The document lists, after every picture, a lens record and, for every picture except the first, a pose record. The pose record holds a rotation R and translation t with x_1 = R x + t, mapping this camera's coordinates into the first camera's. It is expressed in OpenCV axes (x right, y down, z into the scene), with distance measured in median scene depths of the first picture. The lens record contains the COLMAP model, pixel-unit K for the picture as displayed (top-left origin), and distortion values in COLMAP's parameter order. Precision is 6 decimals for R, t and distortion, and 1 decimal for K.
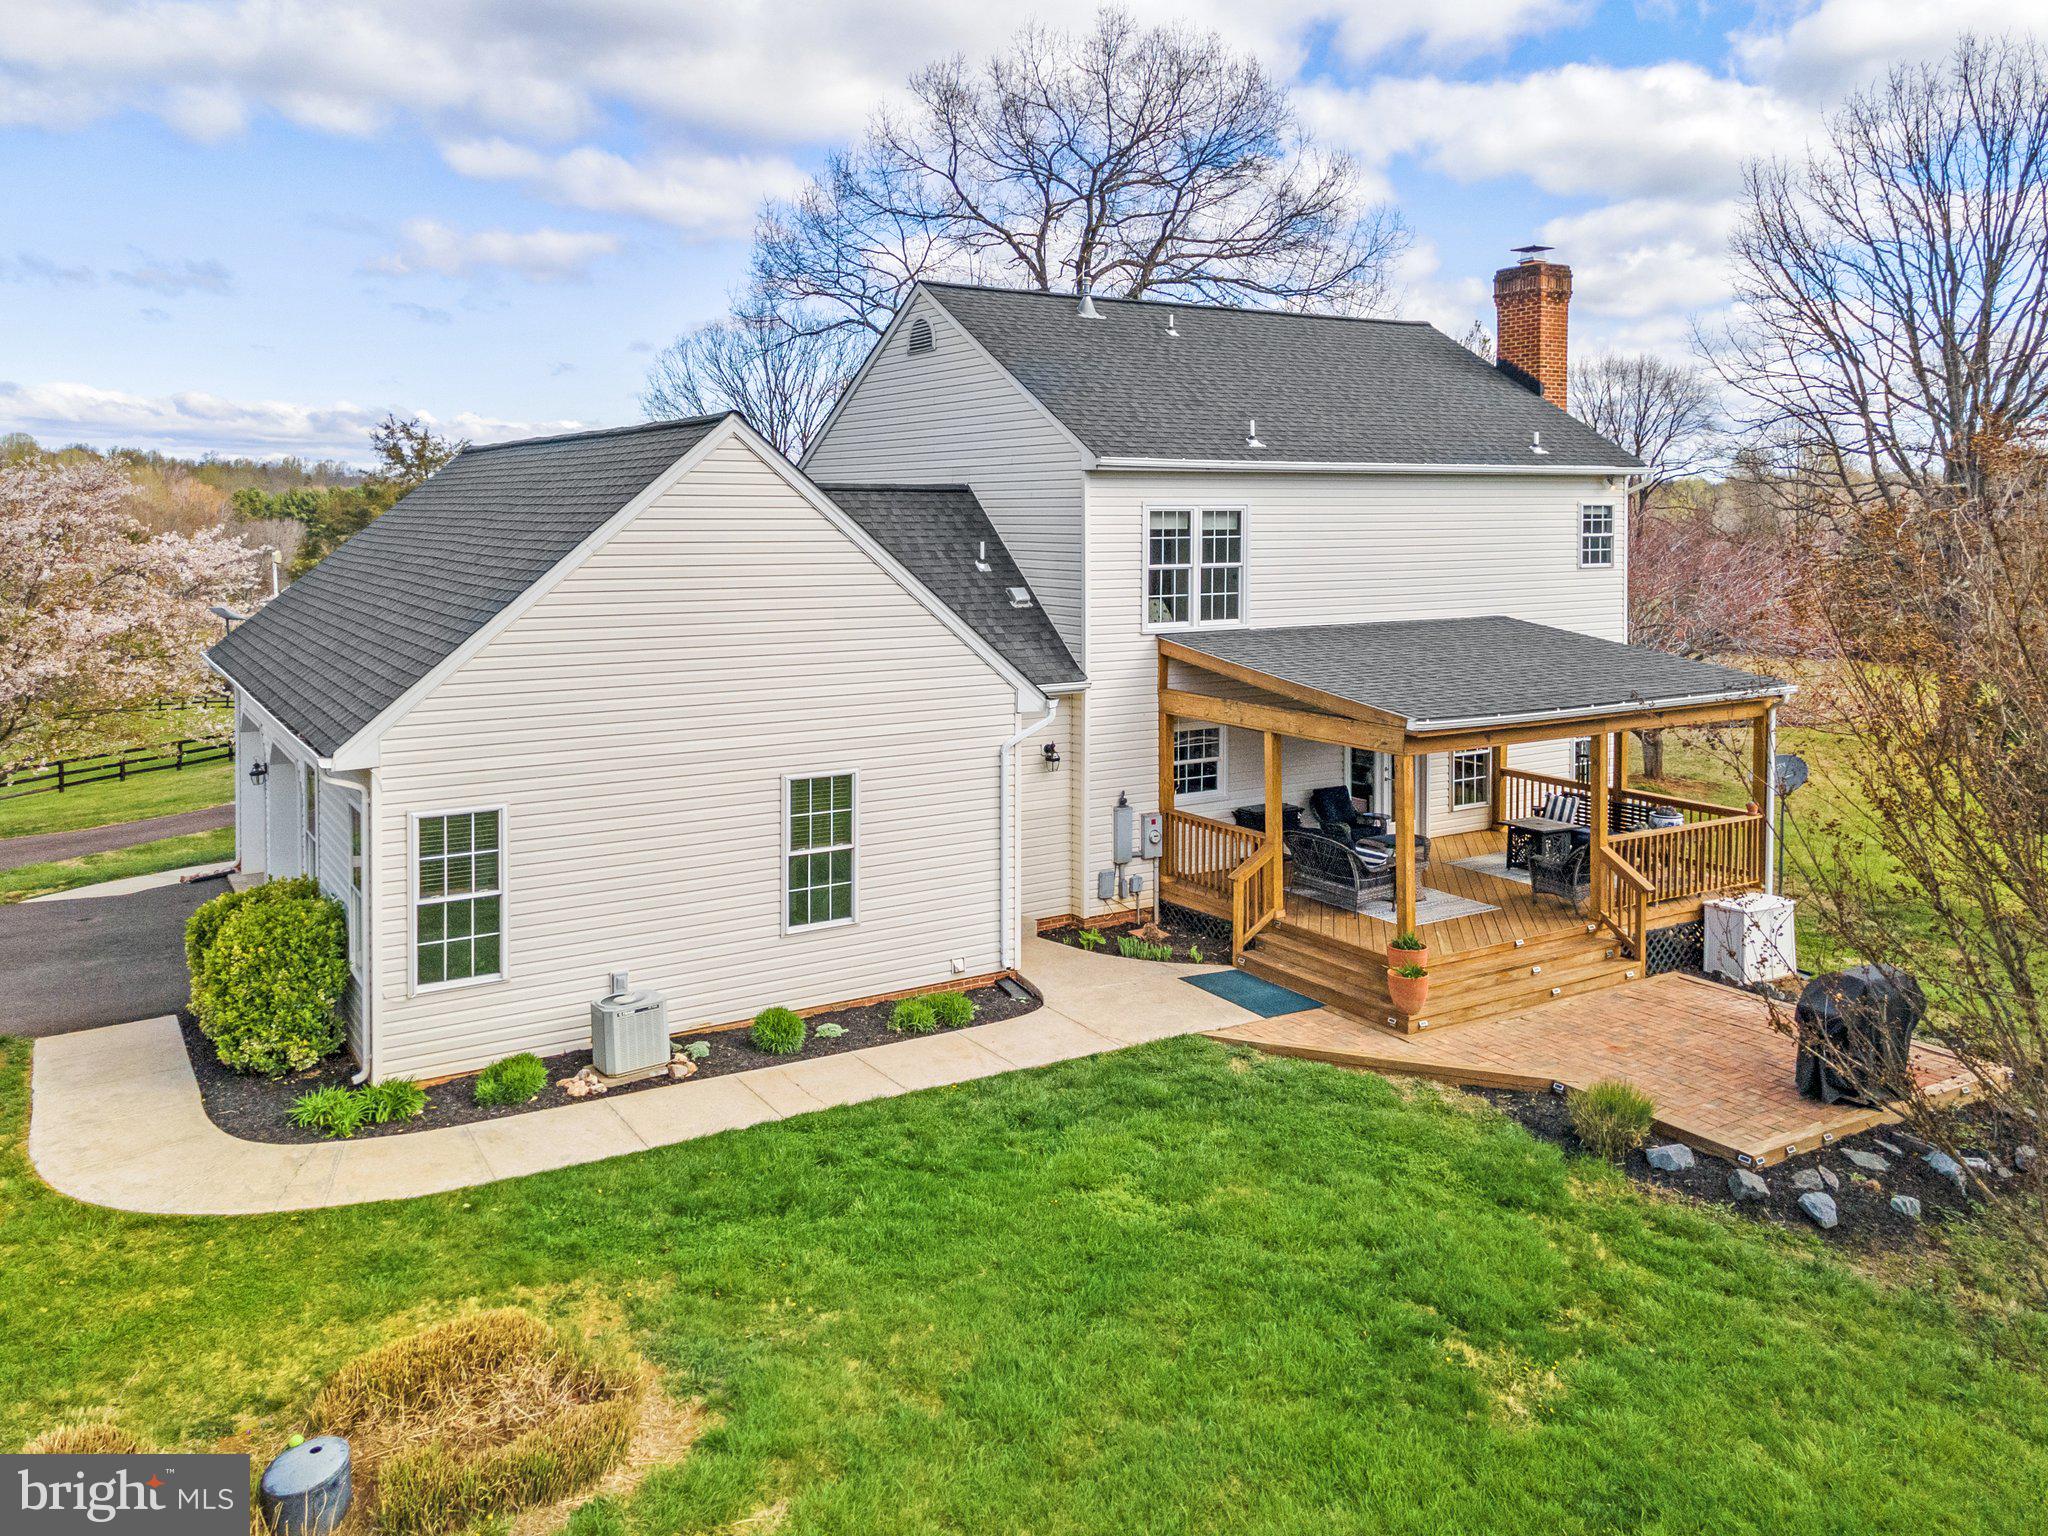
lens RADIAL K [[1524.2, 0, 1022.8], [0, 1524.2, 594.7], [0, 0, 1]] dist [0.000140, 0.001284]
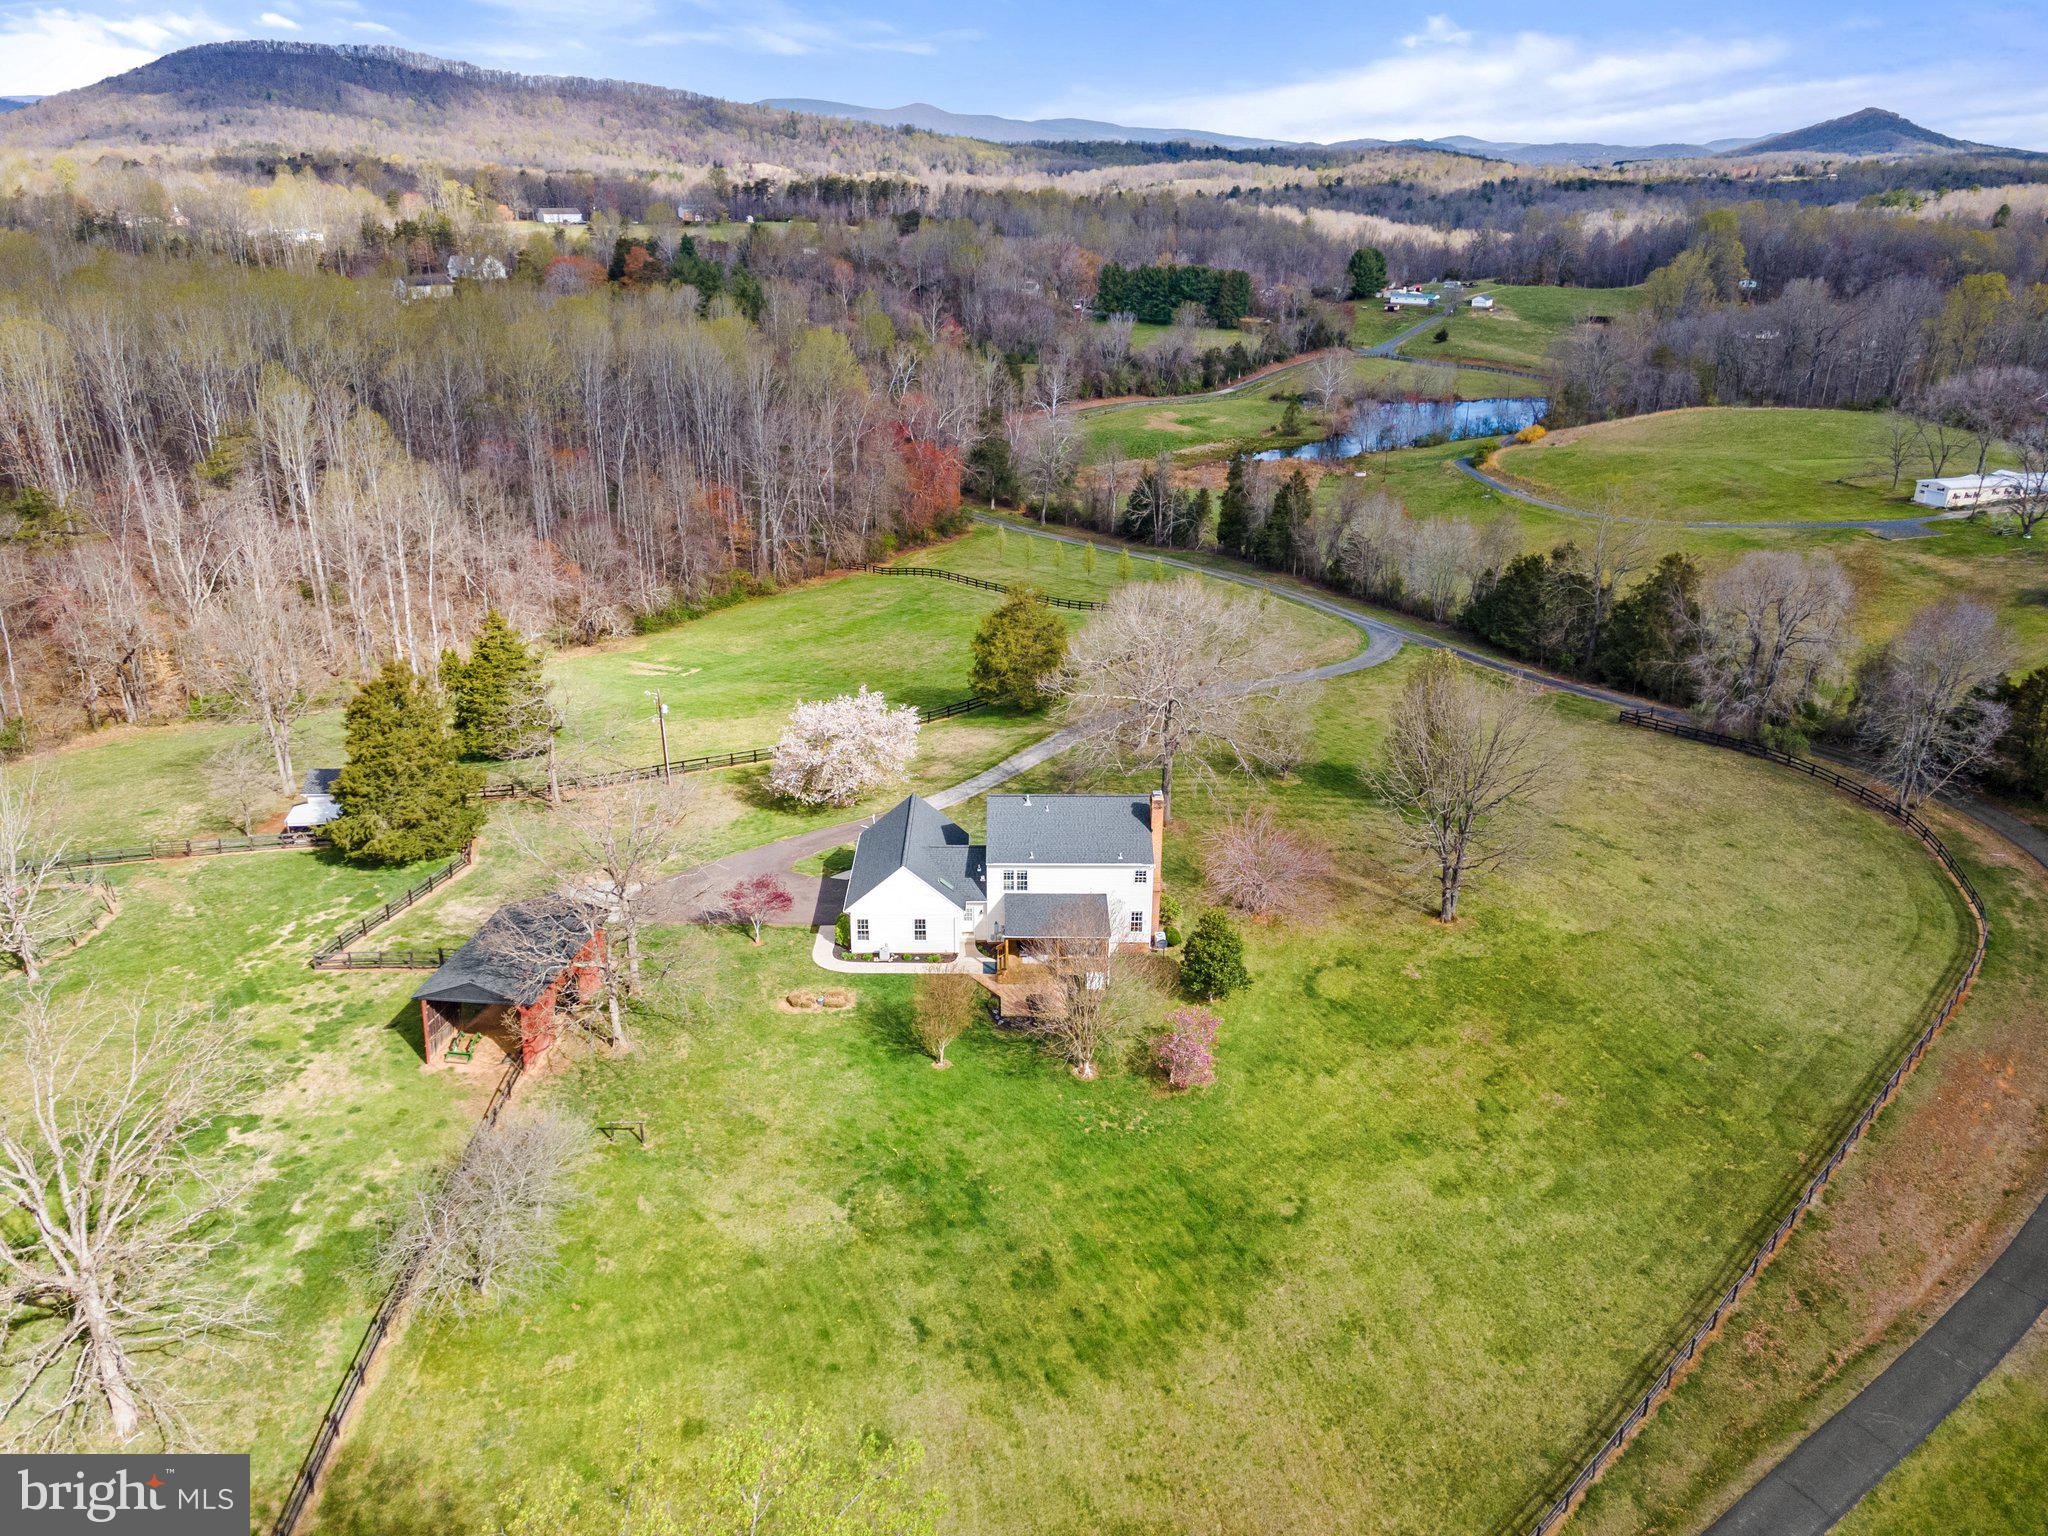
lens RADIAL K [[1437.2, 0, 1037.7], [0, 1437.2, 764.0], [0, 0, 1]] dist [0.019176, 0.004397]
pose [[0.860102, 0.203873, -0.467610, 2.273658], [-0.042341, 0.942033, 0.332837, -1.924146], [0.508361, -0.266474, 0.818877, -2.649708]]
